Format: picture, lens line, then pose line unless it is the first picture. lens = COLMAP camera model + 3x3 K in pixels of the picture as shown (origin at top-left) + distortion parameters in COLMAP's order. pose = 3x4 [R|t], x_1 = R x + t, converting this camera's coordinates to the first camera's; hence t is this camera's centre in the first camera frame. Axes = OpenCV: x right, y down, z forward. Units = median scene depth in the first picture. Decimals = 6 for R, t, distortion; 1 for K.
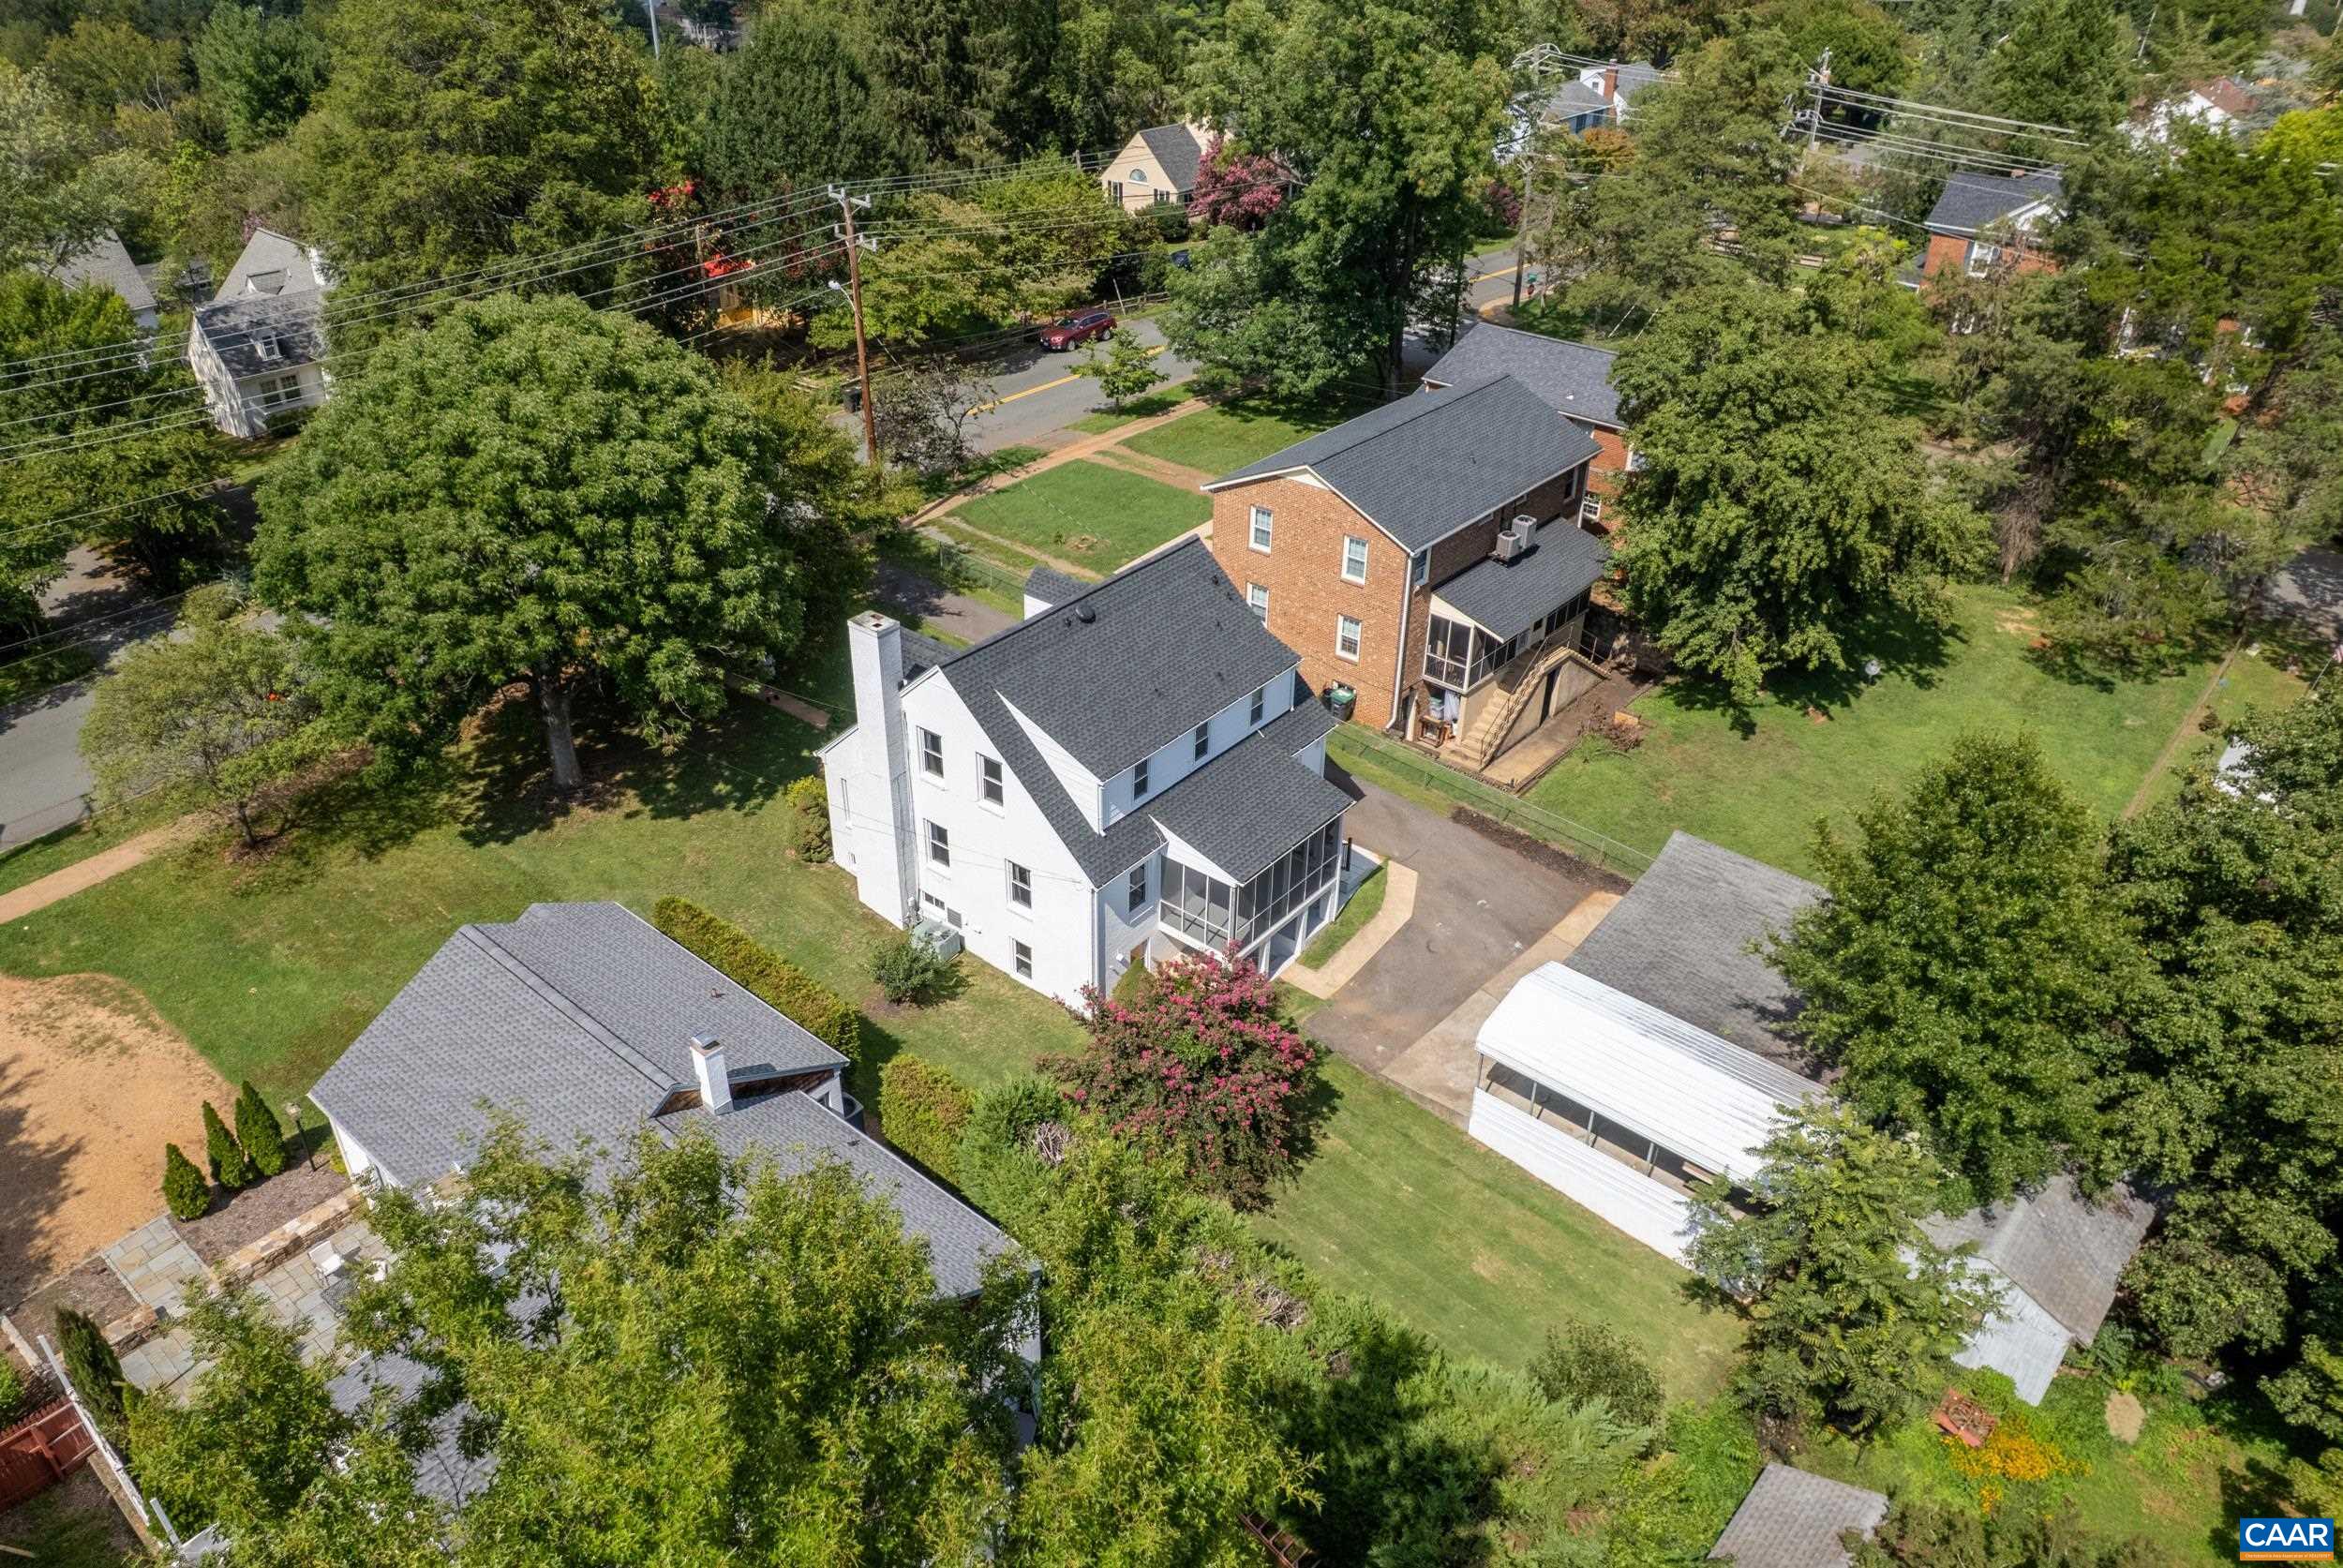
lens RADIAL K [[1528.9, 0, 1007.1], [0, 1528.9, 826.7], [0, 0, 1]] dist [-0.072418, 0.066005]
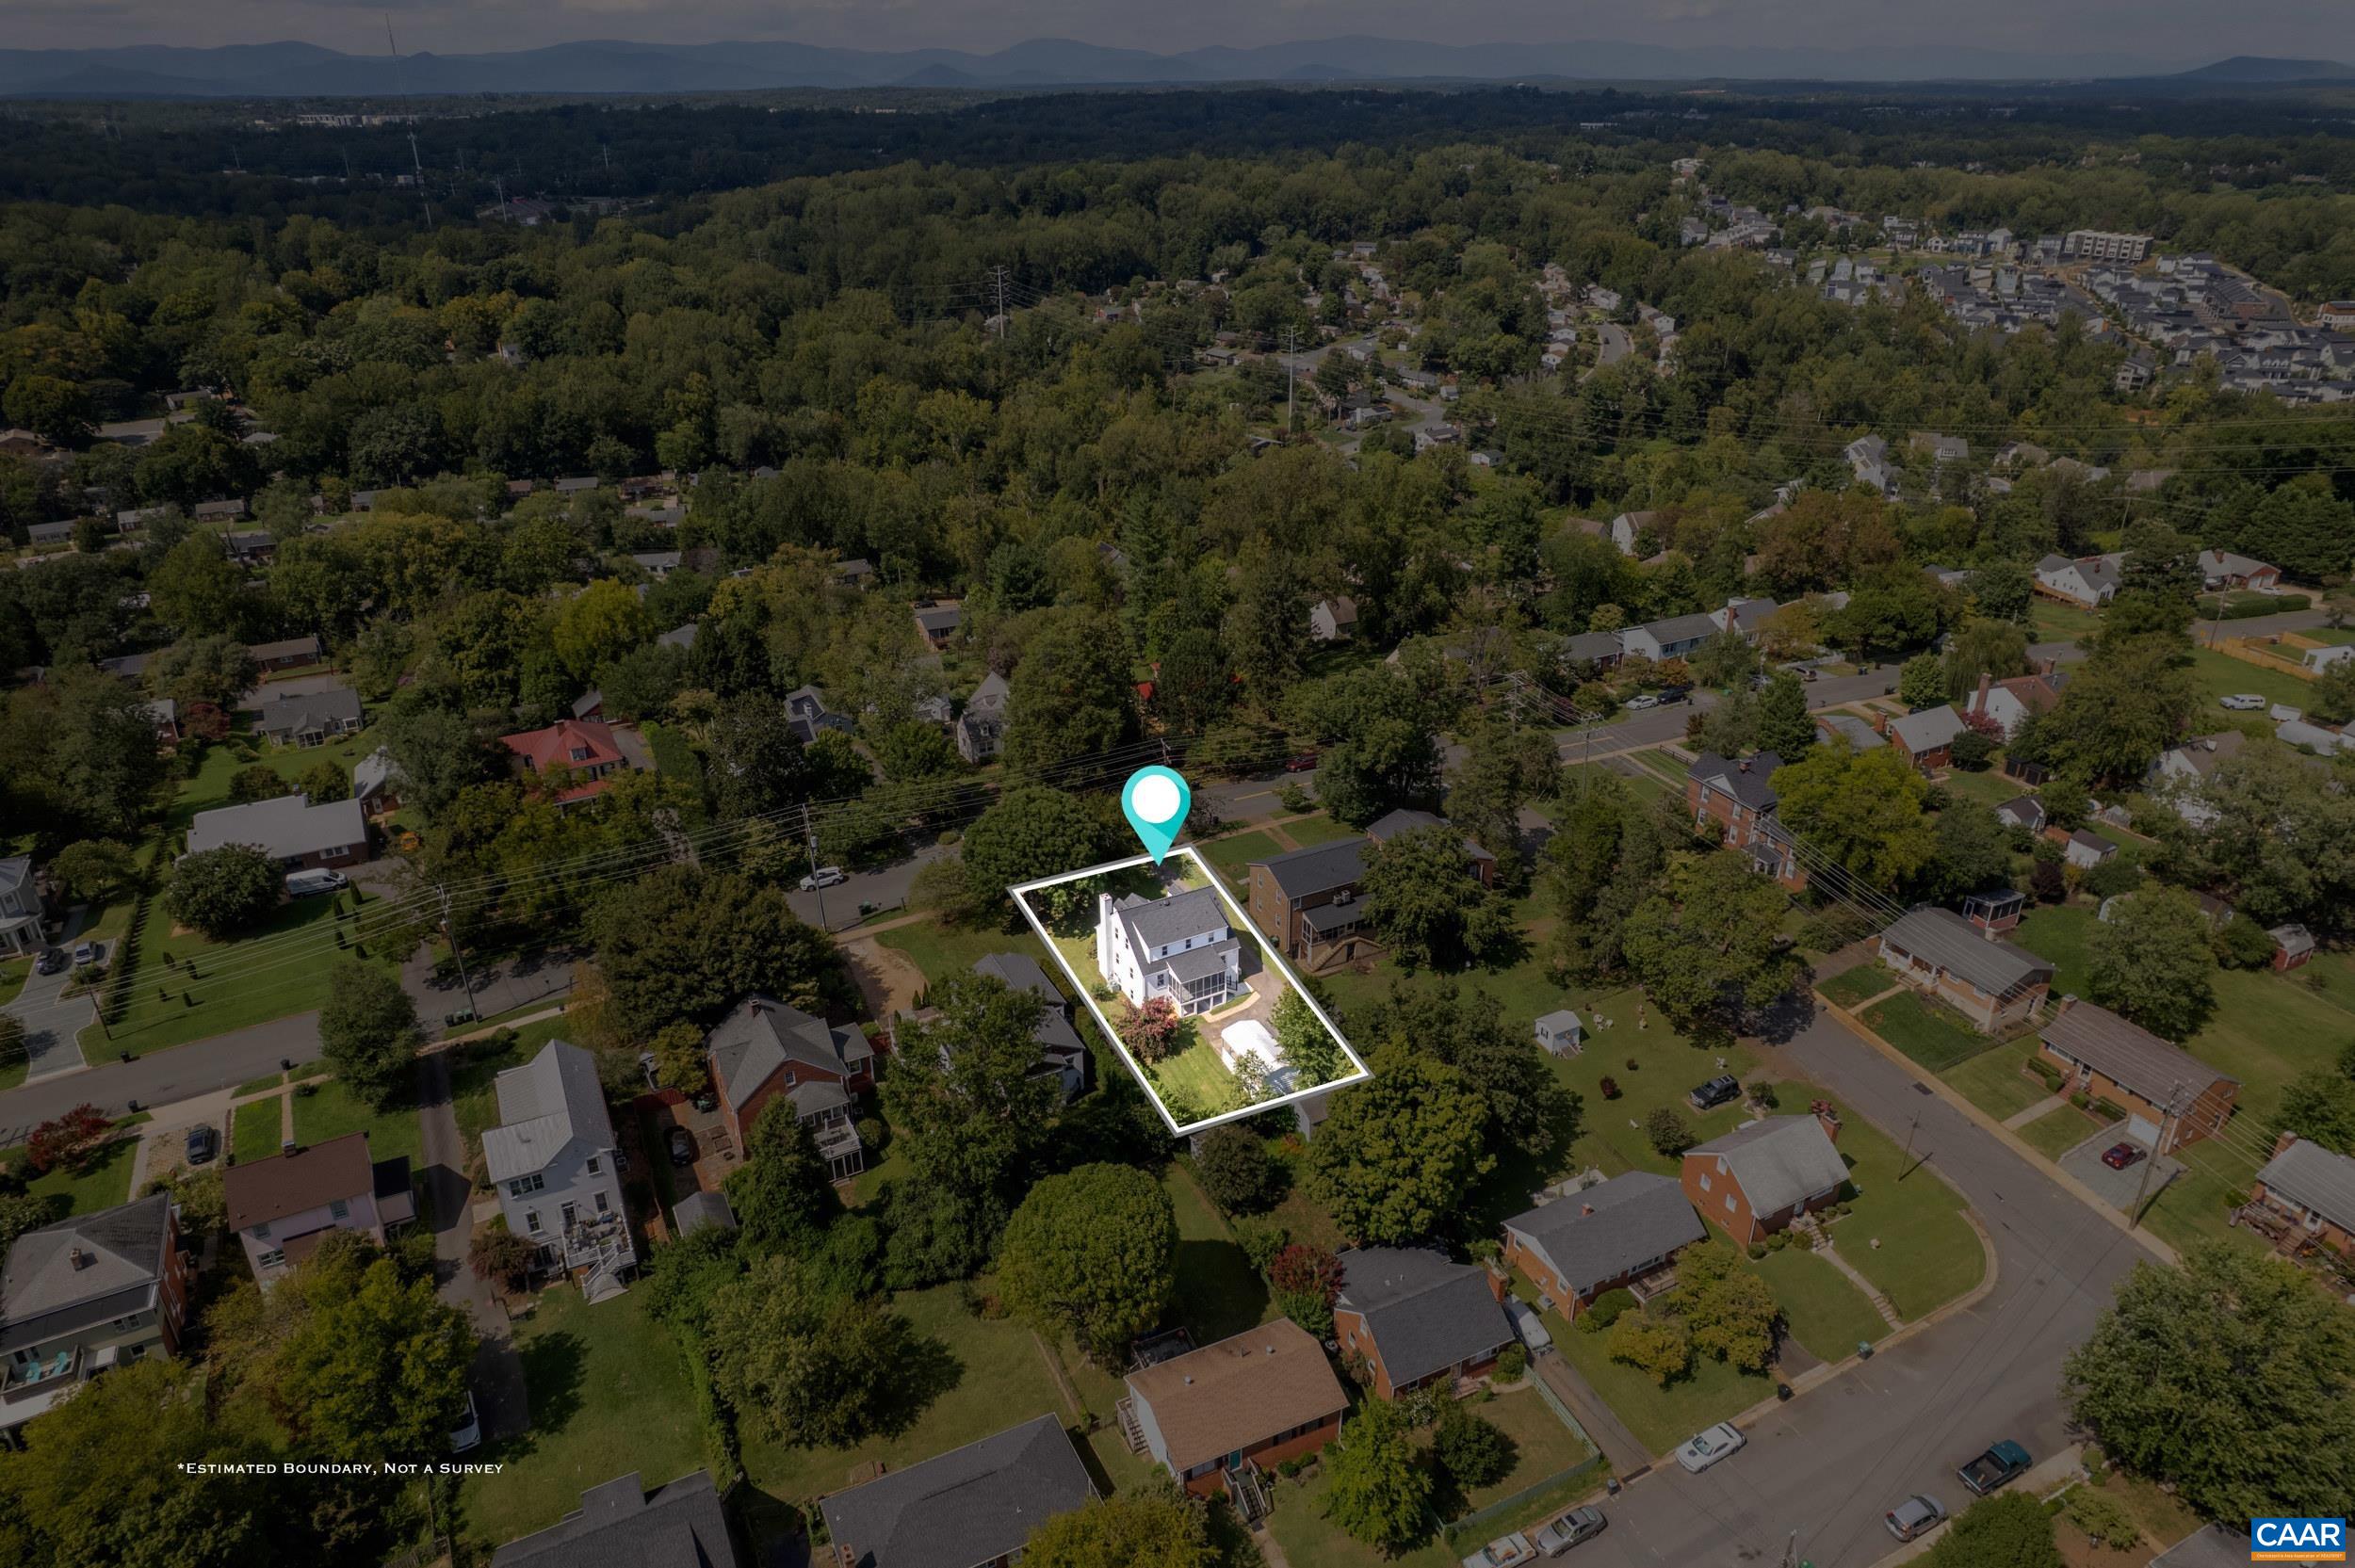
lens RADIAL K [[1520.0, 0, 1178.5], [0, 1520.0, 768.8], [0, 0, 1]] dist [-0.077509, 0.064228]
pose [[0.939109, 0.151886, -0.308229, 1.020832], [-0.190846, 0.976484, -0.100285, -0.085037], [0.285749, 0.153003, 0.946011, -2.192681]]
